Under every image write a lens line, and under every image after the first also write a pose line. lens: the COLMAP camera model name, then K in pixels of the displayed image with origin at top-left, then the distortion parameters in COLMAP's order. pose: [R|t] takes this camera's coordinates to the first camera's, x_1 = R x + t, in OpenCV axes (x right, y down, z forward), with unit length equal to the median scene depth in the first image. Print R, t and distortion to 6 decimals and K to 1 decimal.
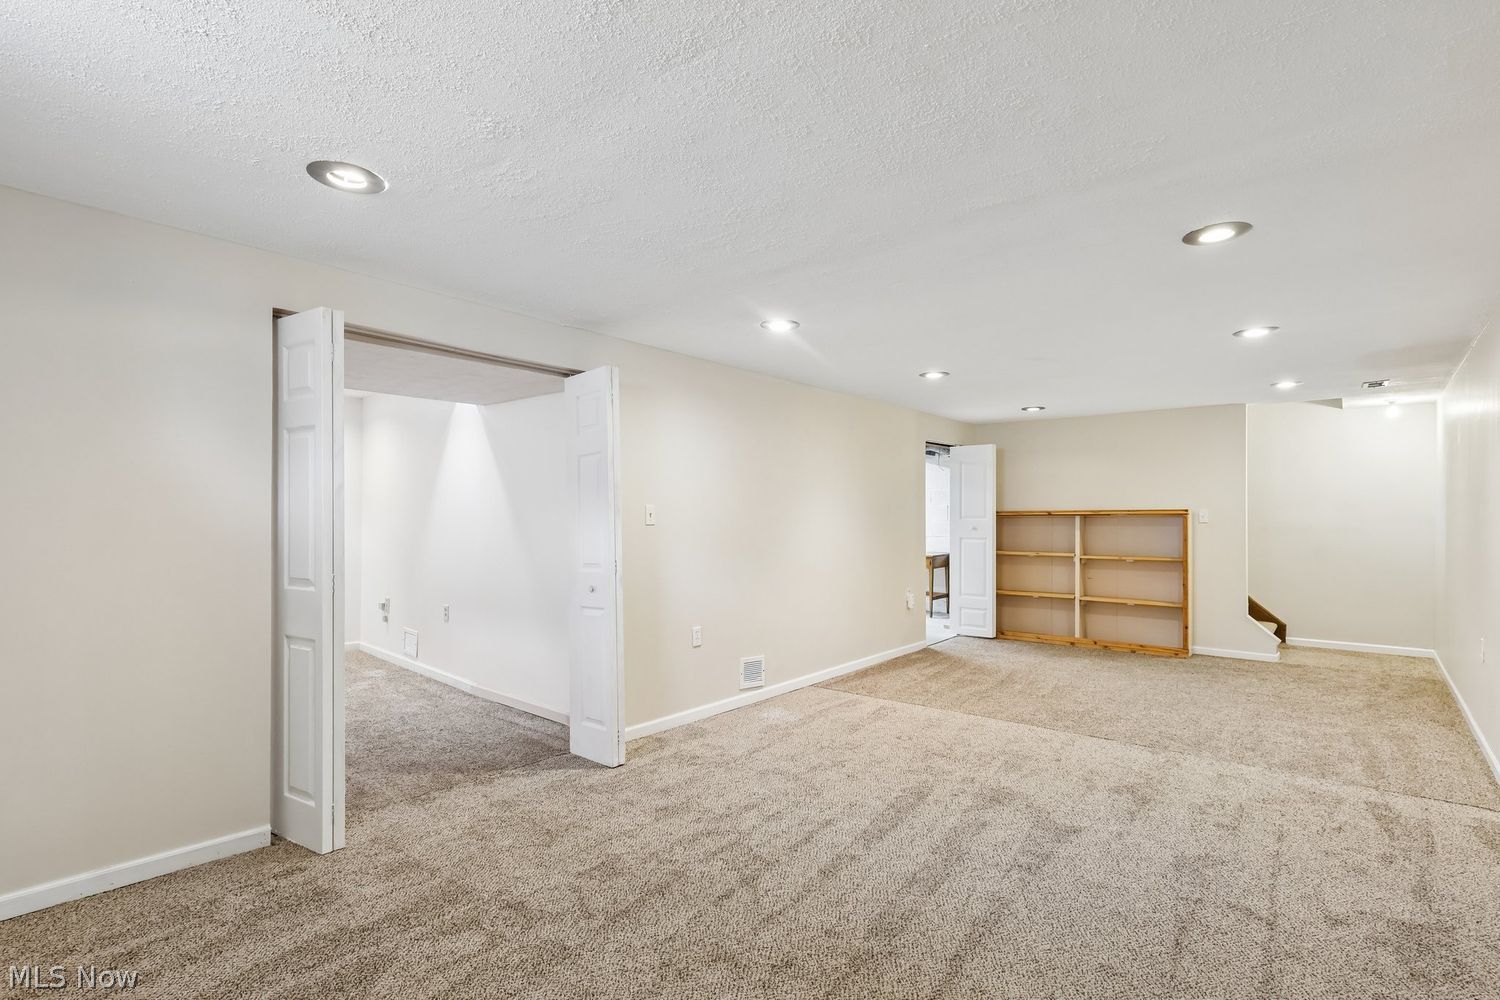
lens RADIAL K [[709.5, 0, 735.4], [0, 709.5, 512.3], [0, 0, 1]] dist [-0.004798, 0.001943]
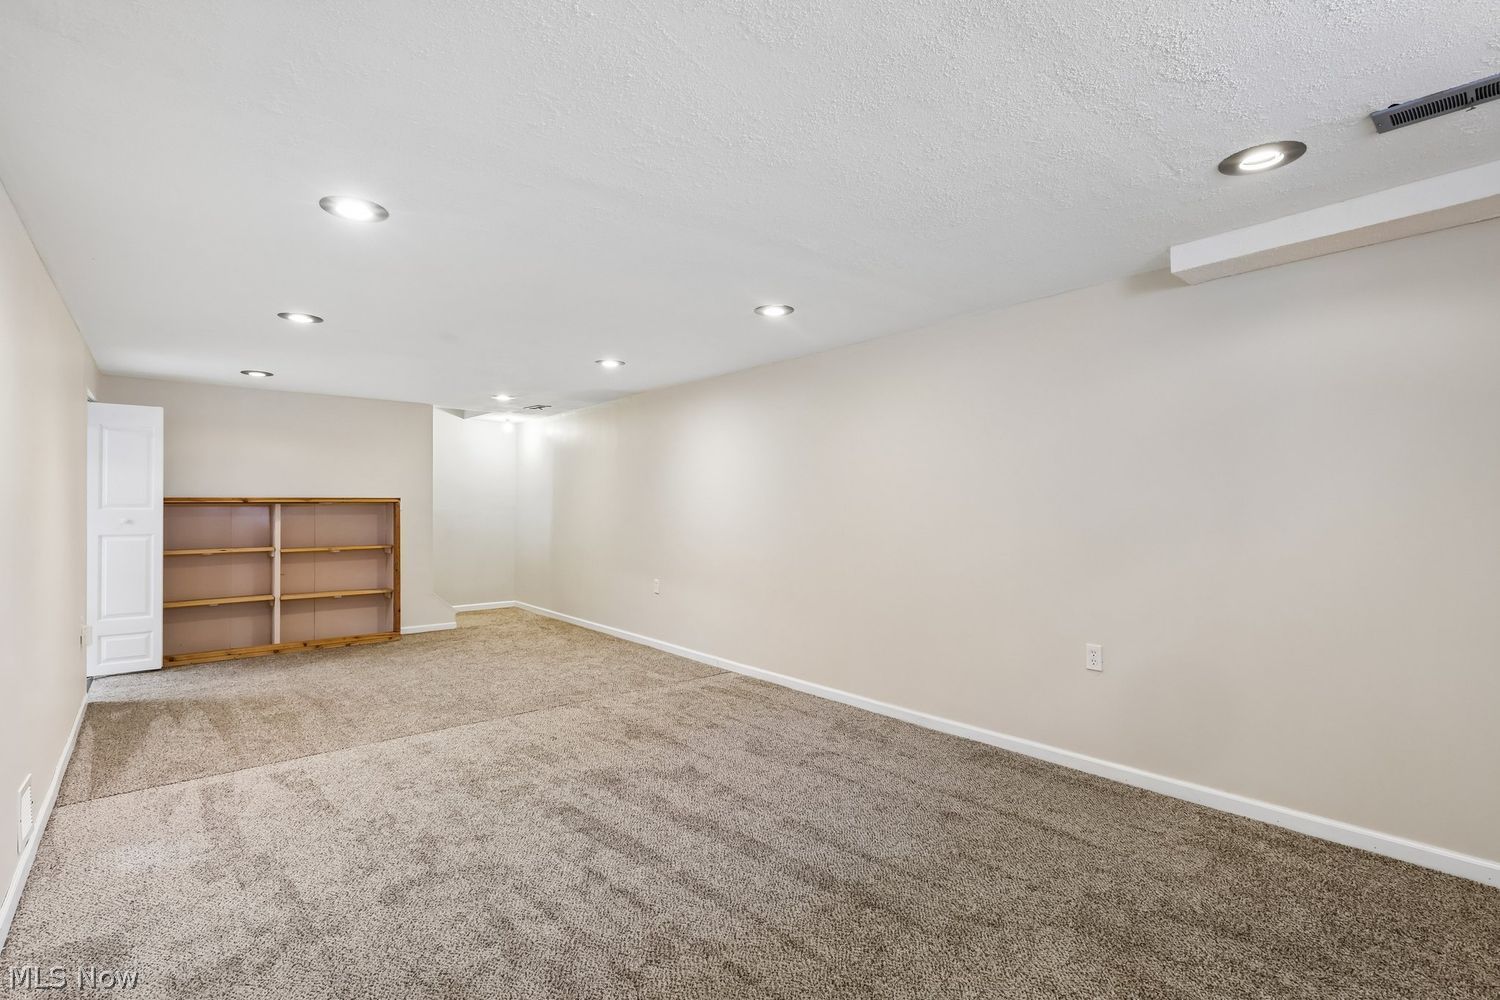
lens RADIAL K [[709.5, 0, 736.3], [0, 709.5, 496.8], [0, 0, 1]] dist [-0.004798, 0.001943]
pose [[0.159681, 0.012099, 0.987094, -0.389222], [-0.005808, 0.999919, -0.011316, 0.004103], [-0.987152, -0.003926, 0.159739, 0.414496]]
